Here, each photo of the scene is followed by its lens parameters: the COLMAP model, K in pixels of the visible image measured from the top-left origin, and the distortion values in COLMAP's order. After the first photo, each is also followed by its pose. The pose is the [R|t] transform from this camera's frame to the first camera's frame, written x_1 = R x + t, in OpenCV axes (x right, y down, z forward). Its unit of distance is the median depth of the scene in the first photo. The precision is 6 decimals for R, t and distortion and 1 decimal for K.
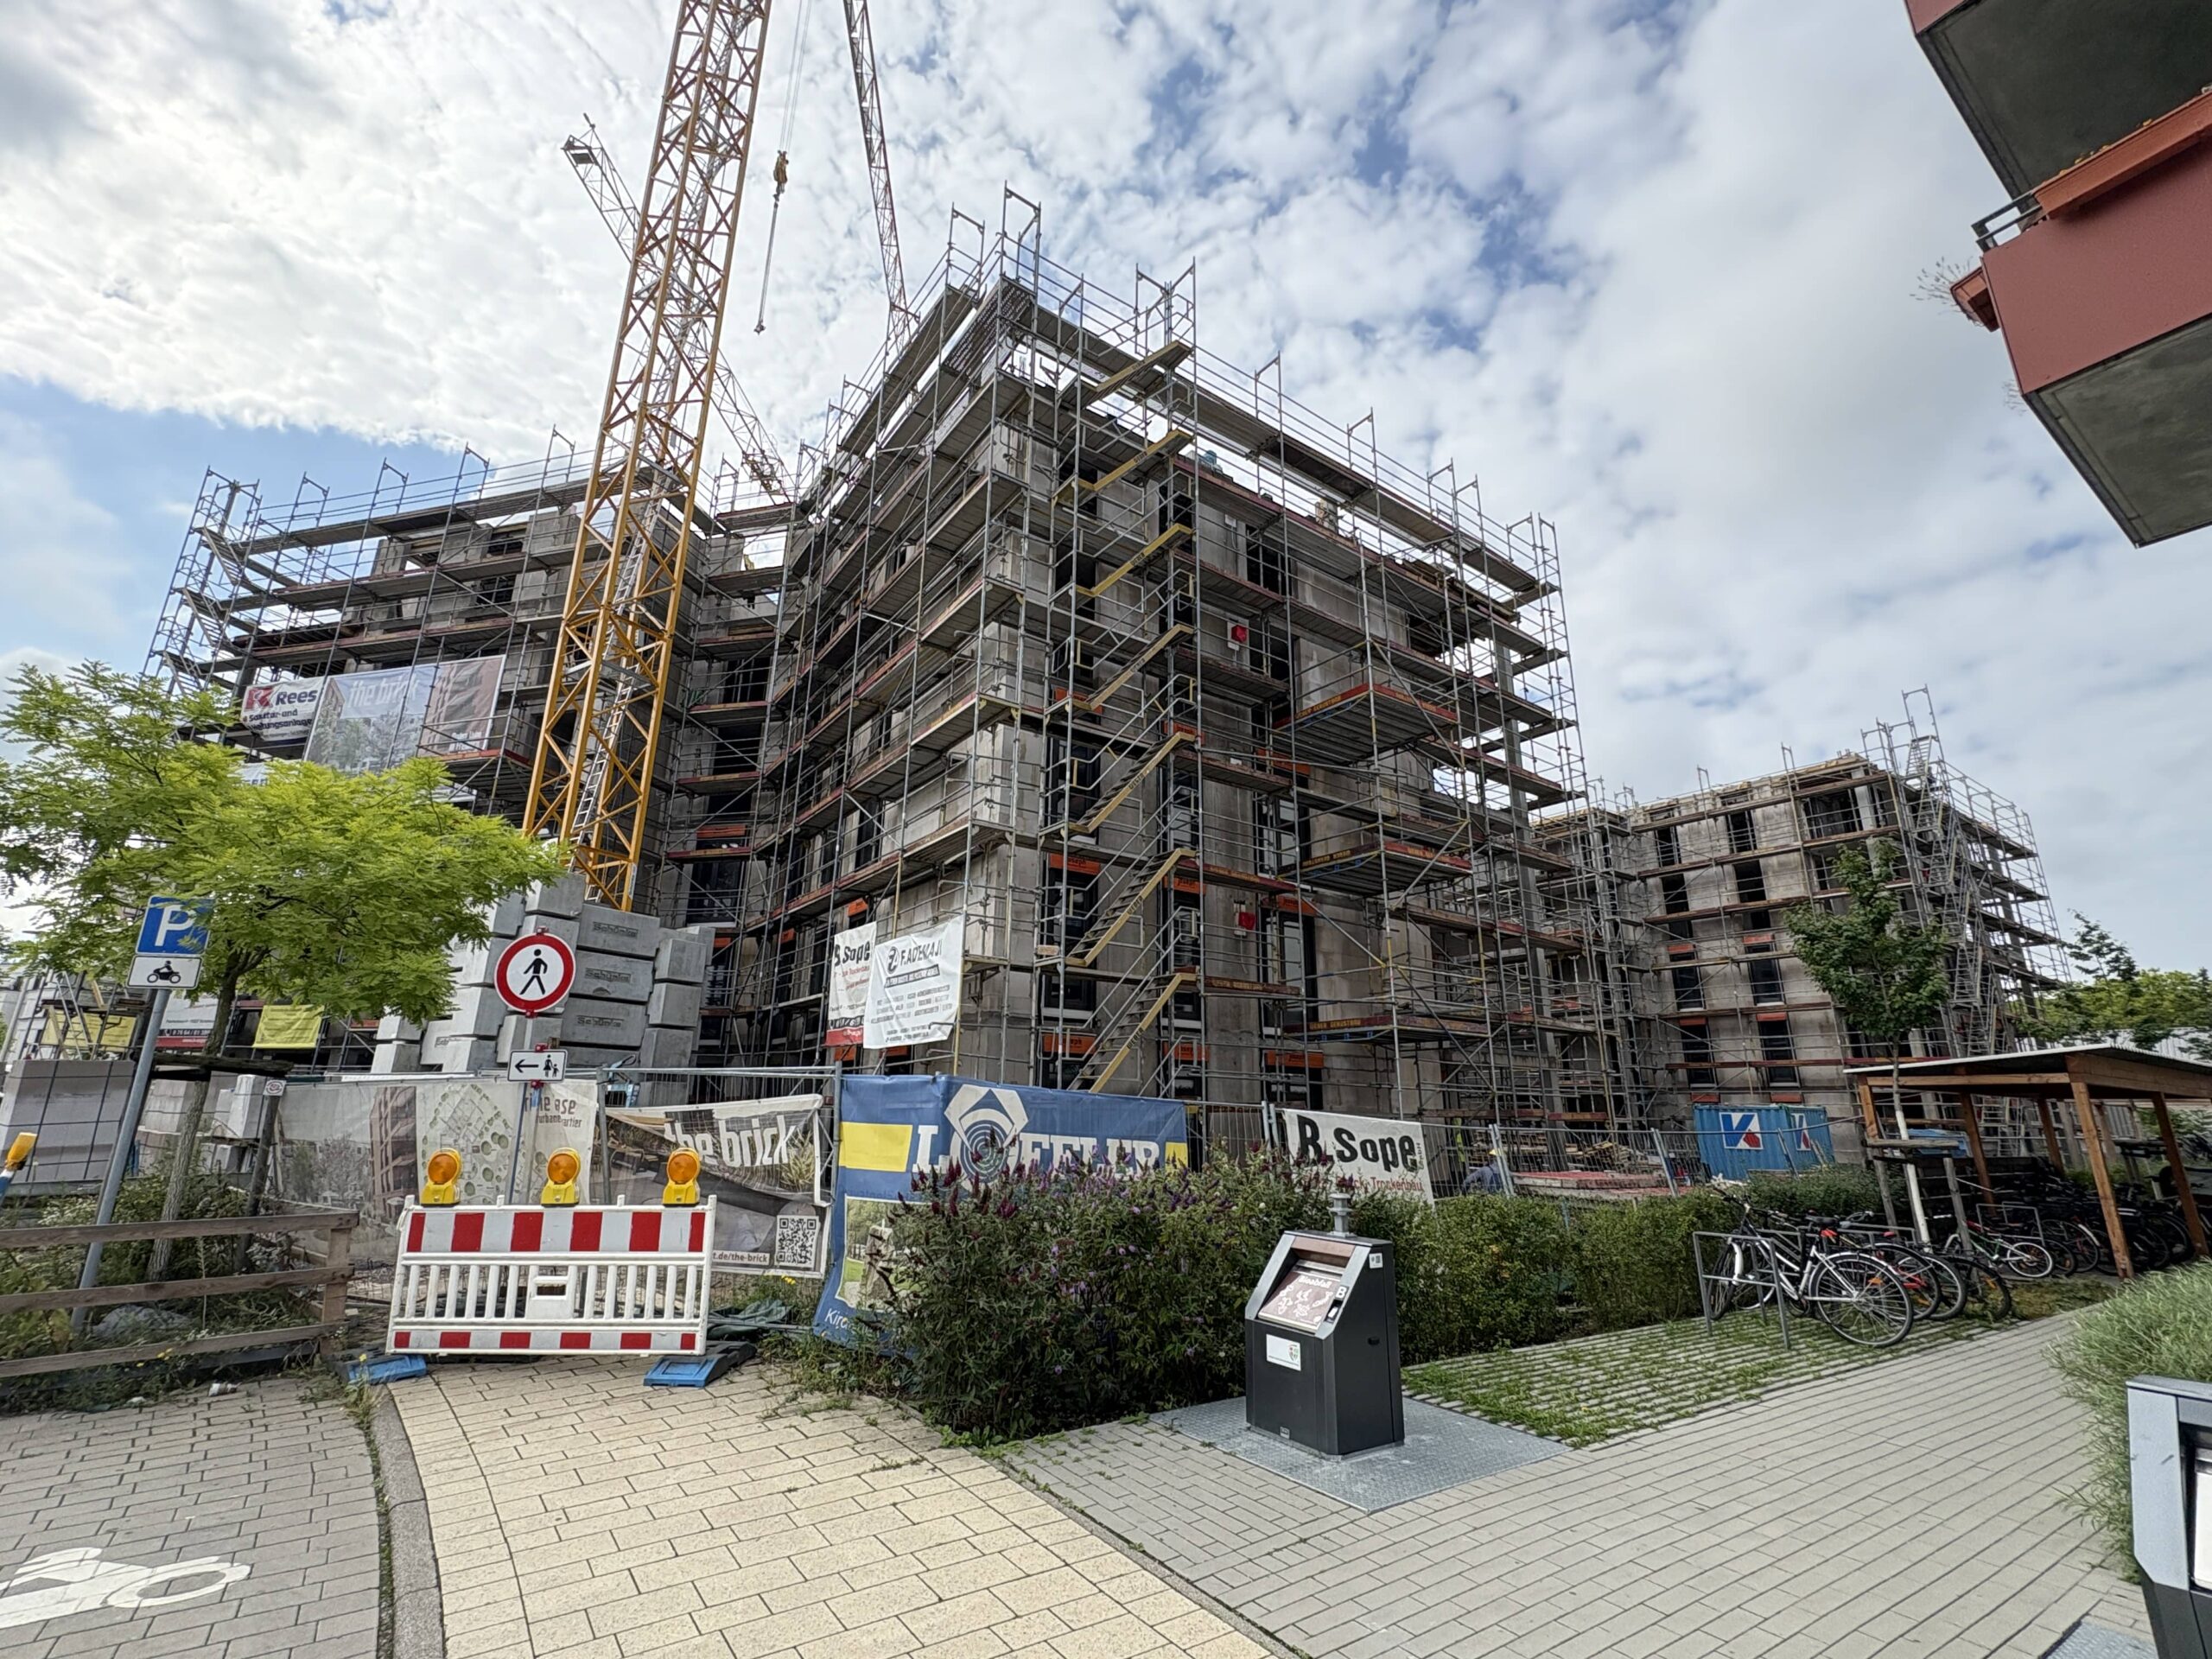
lens RADIAL K [[984.0, 0, 1106.0], [0, 984.0, 829.5], [0, 0, 1]] dist [0.001688, 0.000195]
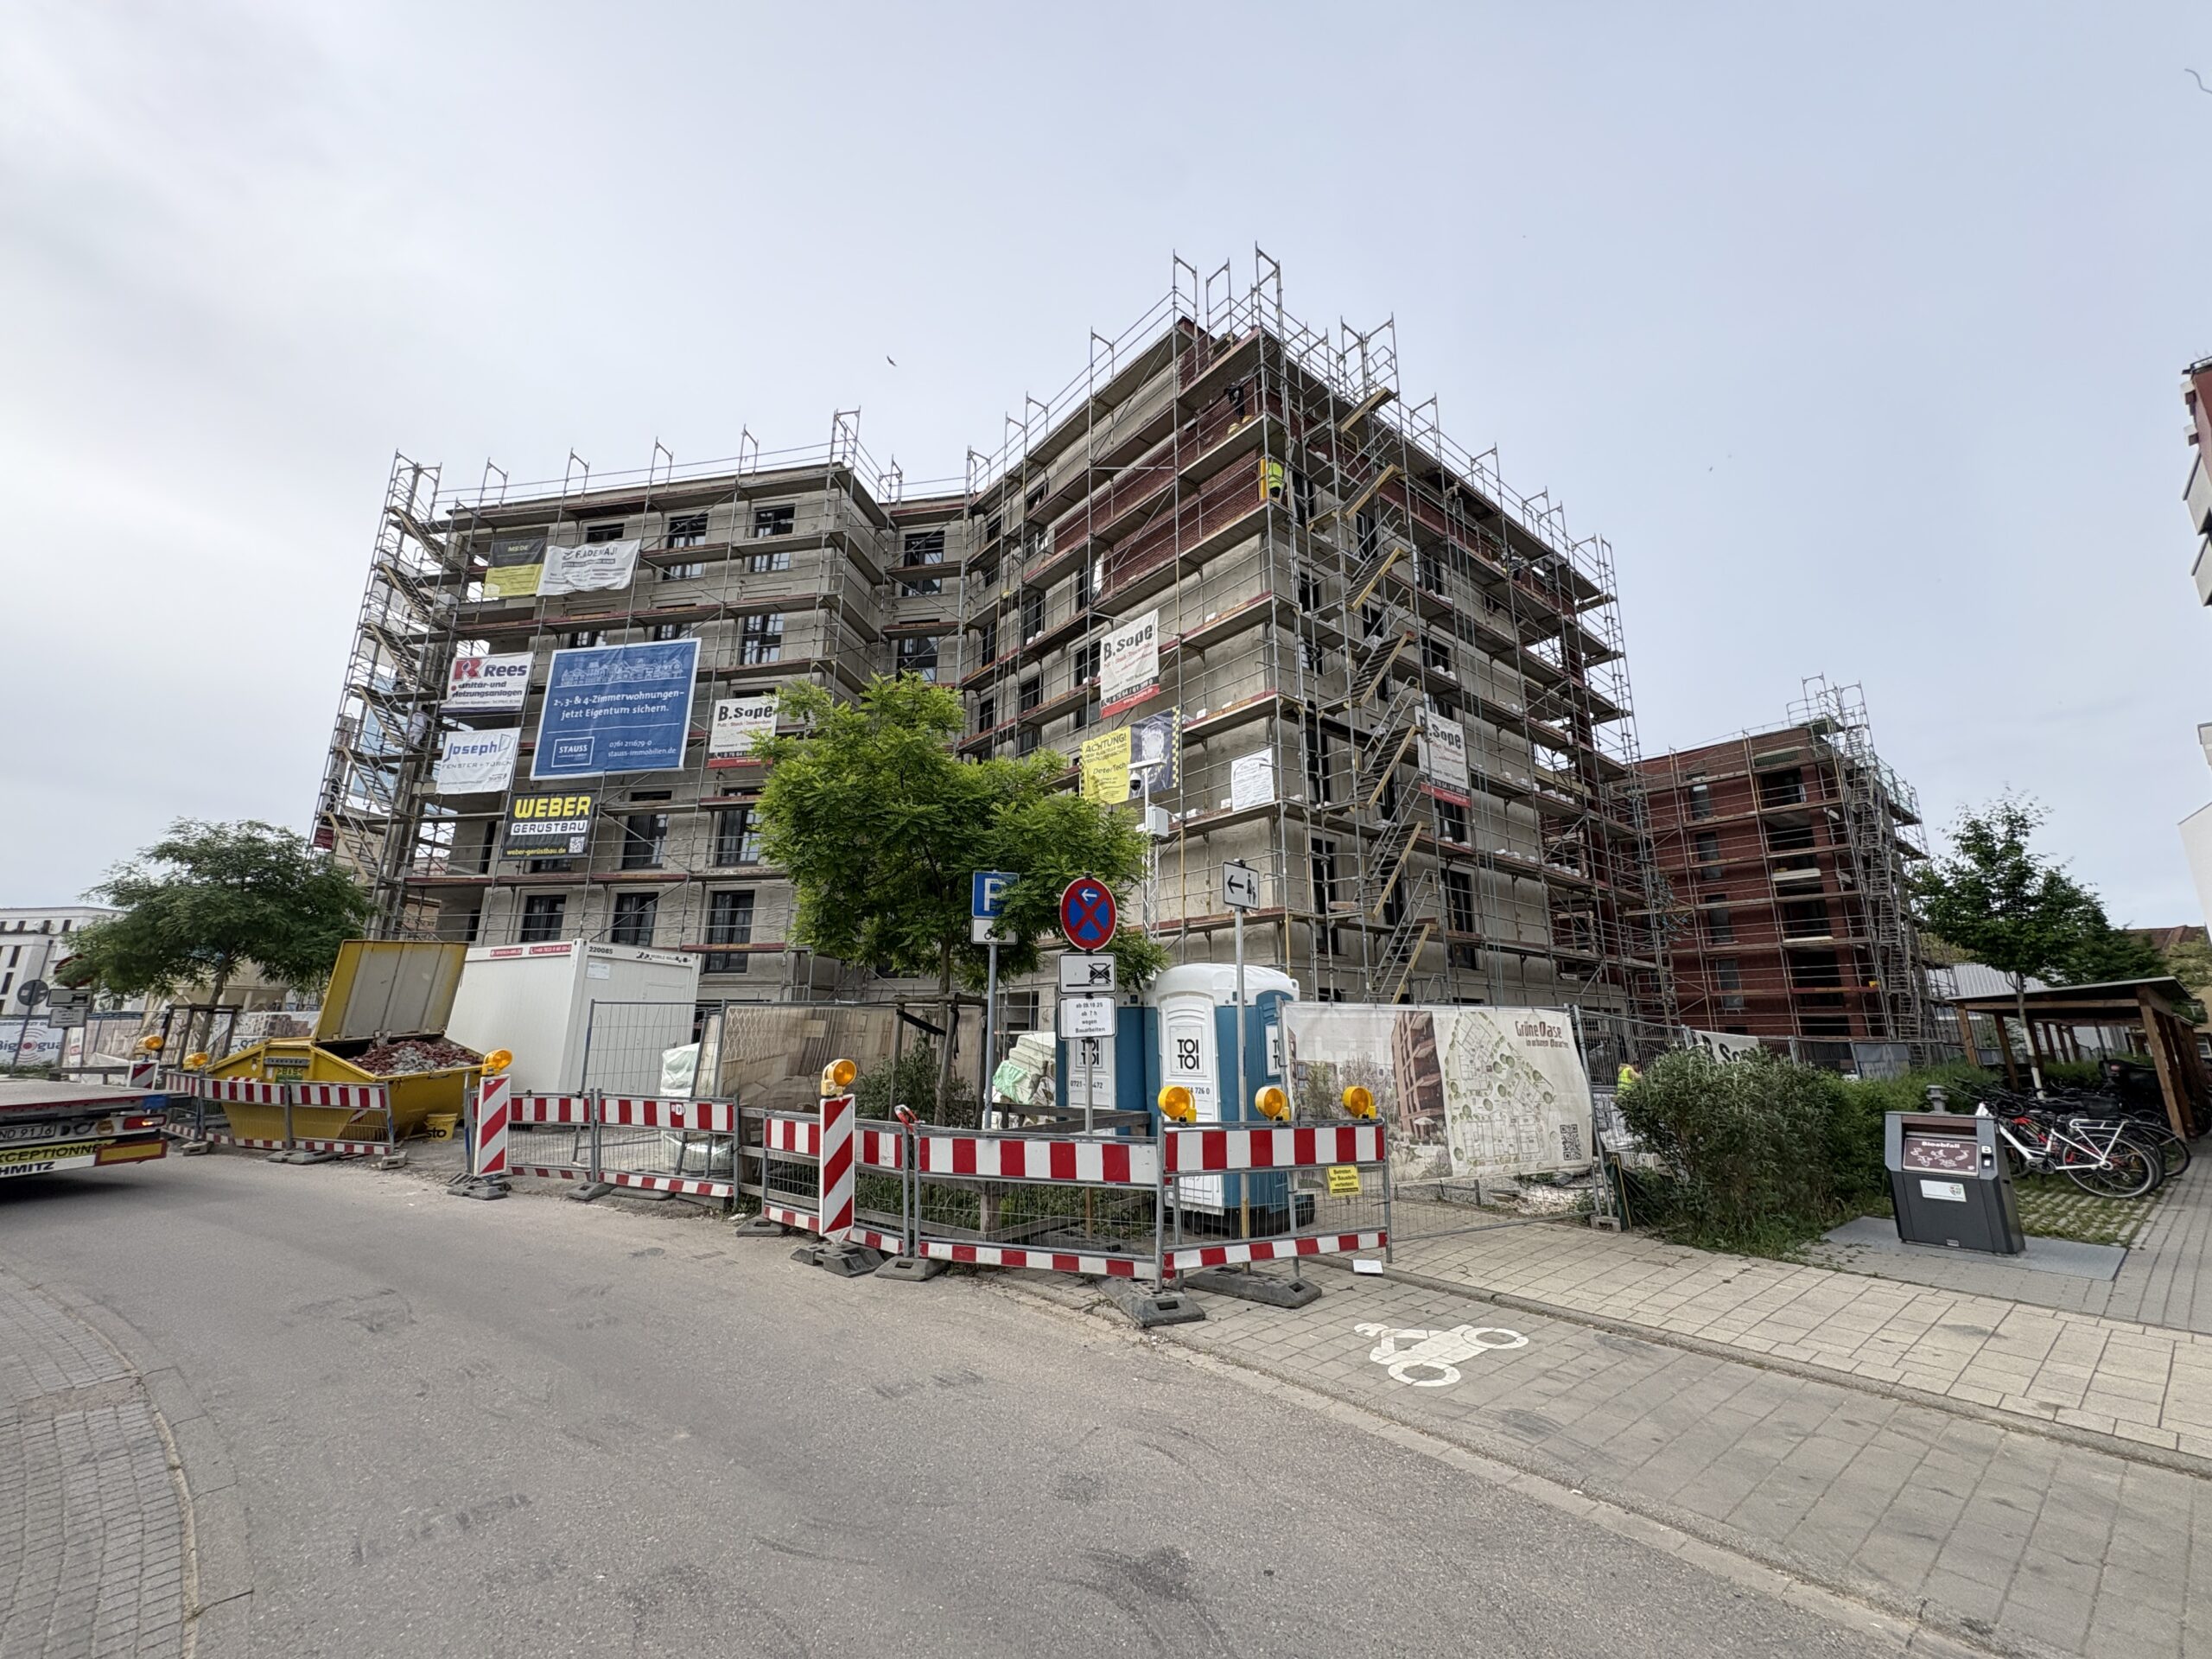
lens RADIAL K [[892.8, 0, 1106.0], [0, 892.8, 829.5], [0, 0, 1]] dist [-0.002799, 0.000603]
pose [[0.997466, 0.007037, 0.070798, -0.265872], [-0.010427, 0.998811, 0.047623, -0.013146], [-0.070379, -0.048240, 0.996353, -0.047901]]
